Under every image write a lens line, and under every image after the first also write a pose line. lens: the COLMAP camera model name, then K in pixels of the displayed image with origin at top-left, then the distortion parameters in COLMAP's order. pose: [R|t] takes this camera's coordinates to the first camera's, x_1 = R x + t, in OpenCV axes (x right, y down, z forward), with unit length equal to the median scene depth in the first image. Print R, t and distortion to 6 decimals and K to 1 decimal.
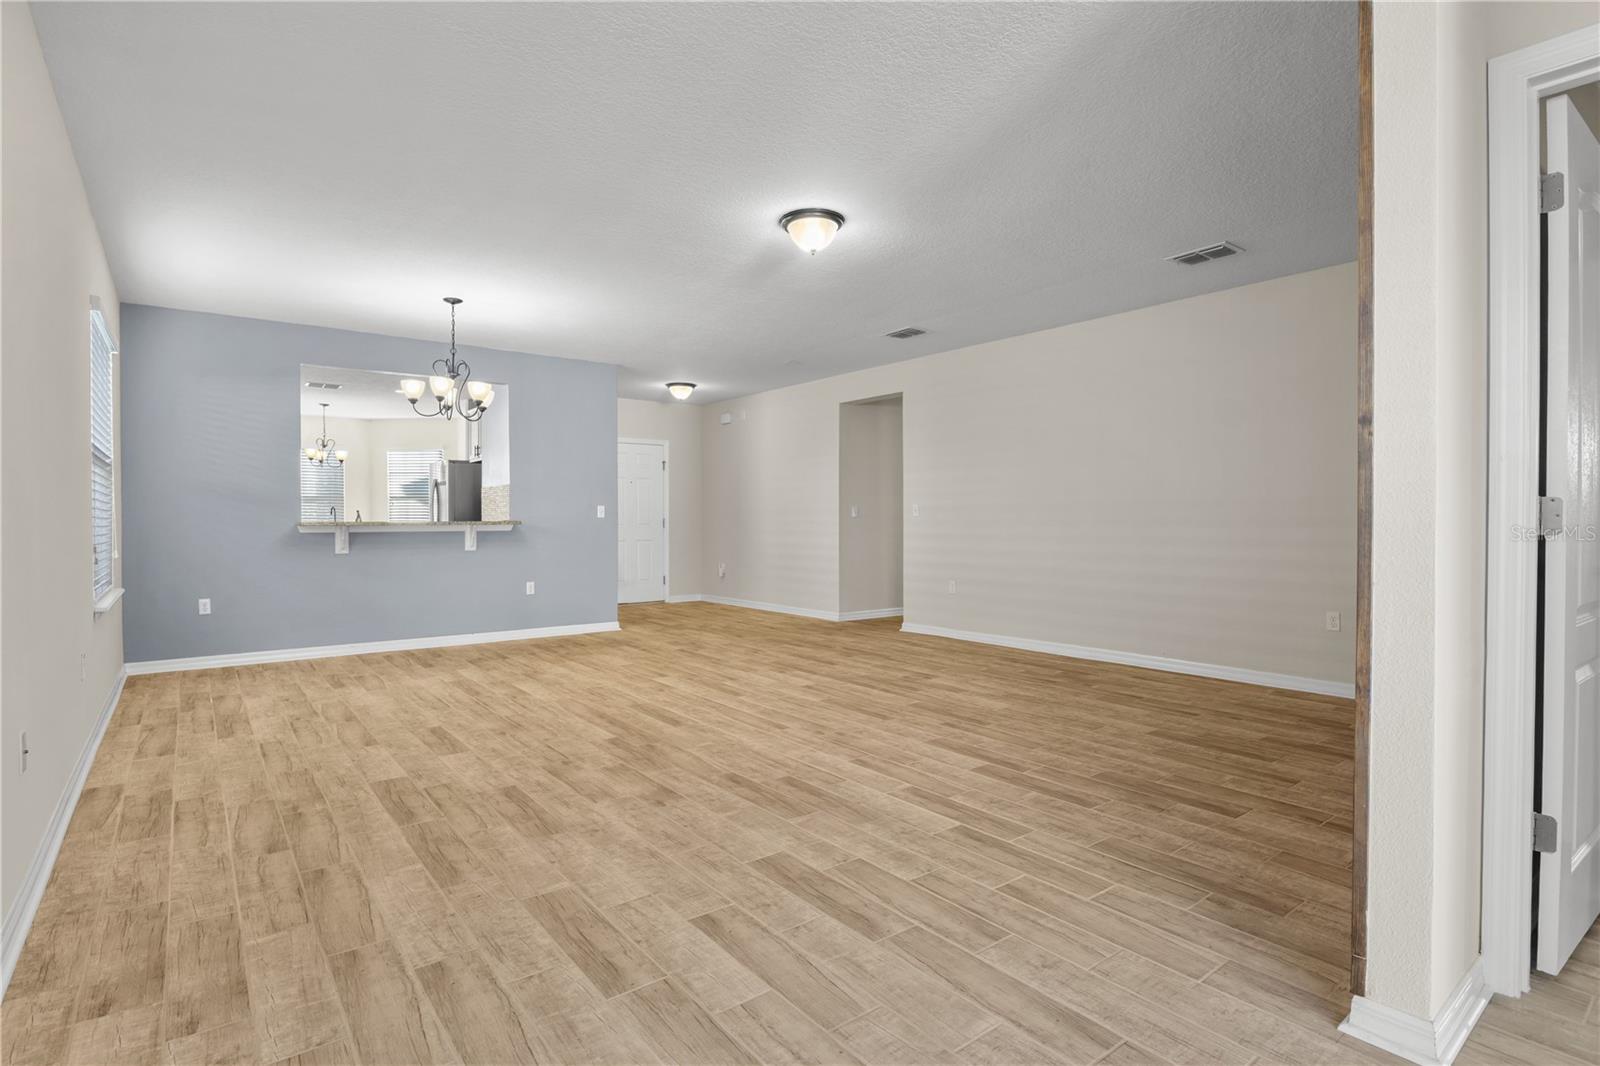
lens RADIAL K [[807.6, 0, 809.5], [0, 807.6, 502.5], [0, 0, 1]] dist [-0.012562, -0.001420]
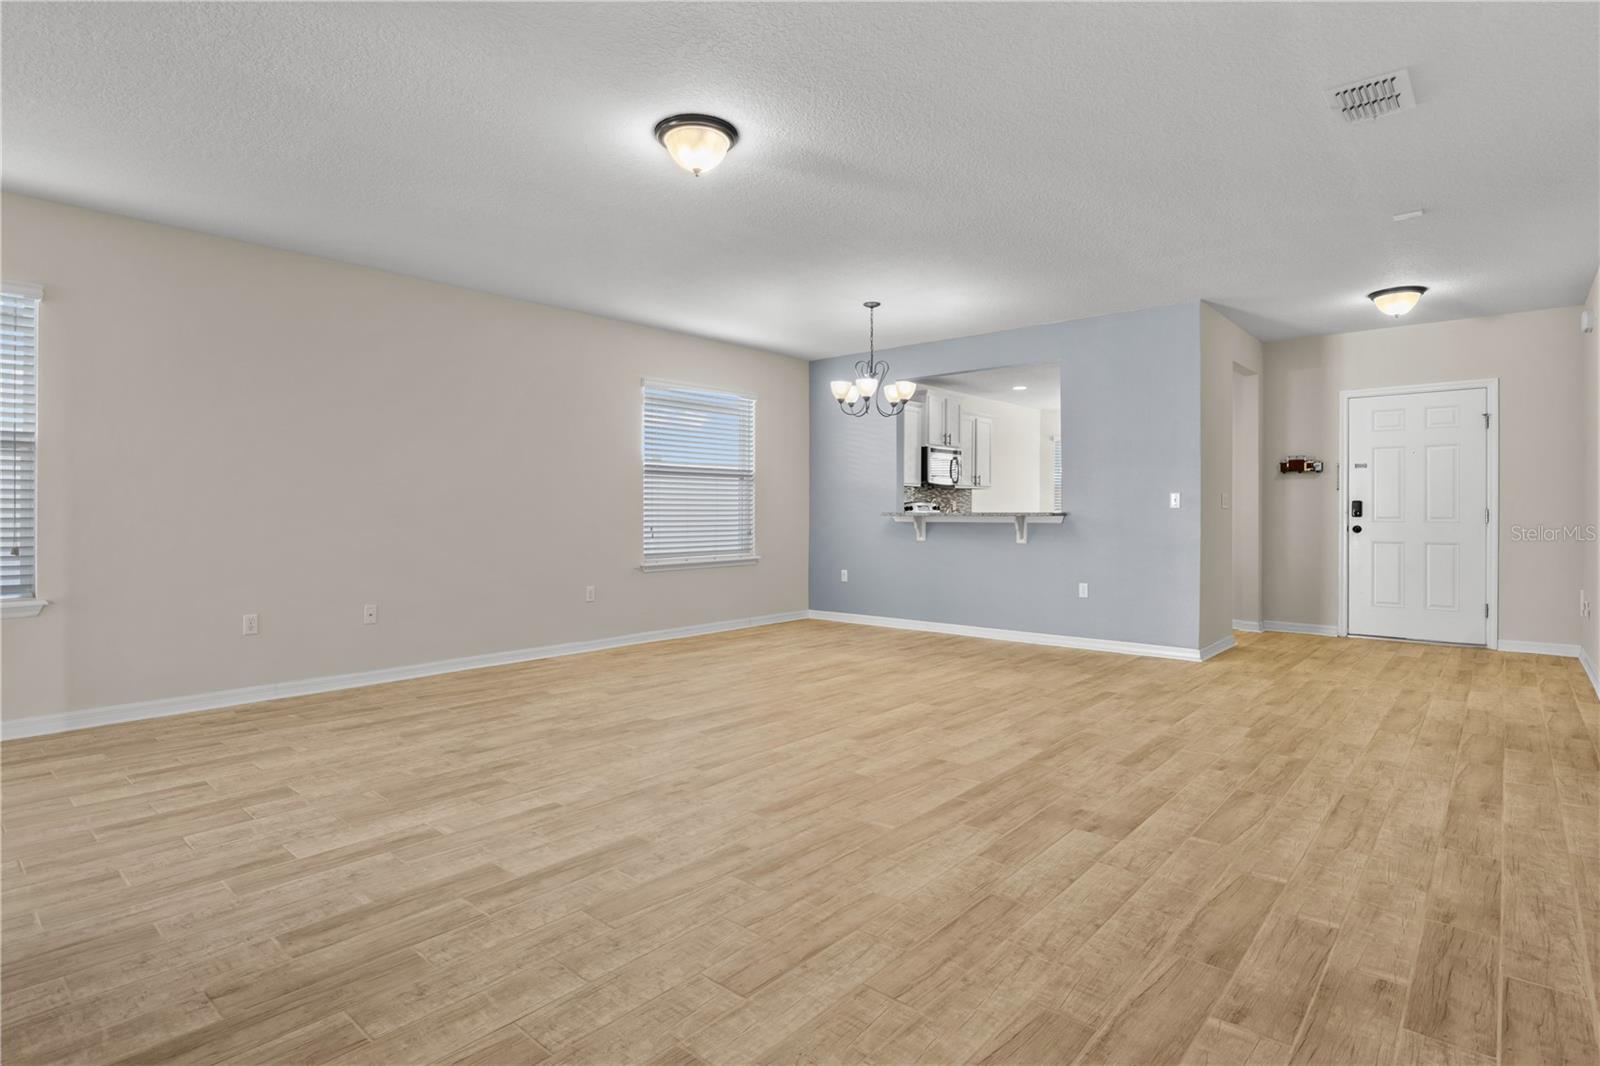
lens RADIAL K [[816.9, 0, 800.6], [0, 816.9, 513.0], [0, 0, 1]] dist [-0.012916, 0.000126]
pose [[0.176368, 0.003773, -0.984317, 0.927146], [0.022722, 0.999711, 0.007903, 0.019677], [0.984062, -0.023760, 0.176231, 1.113340]]
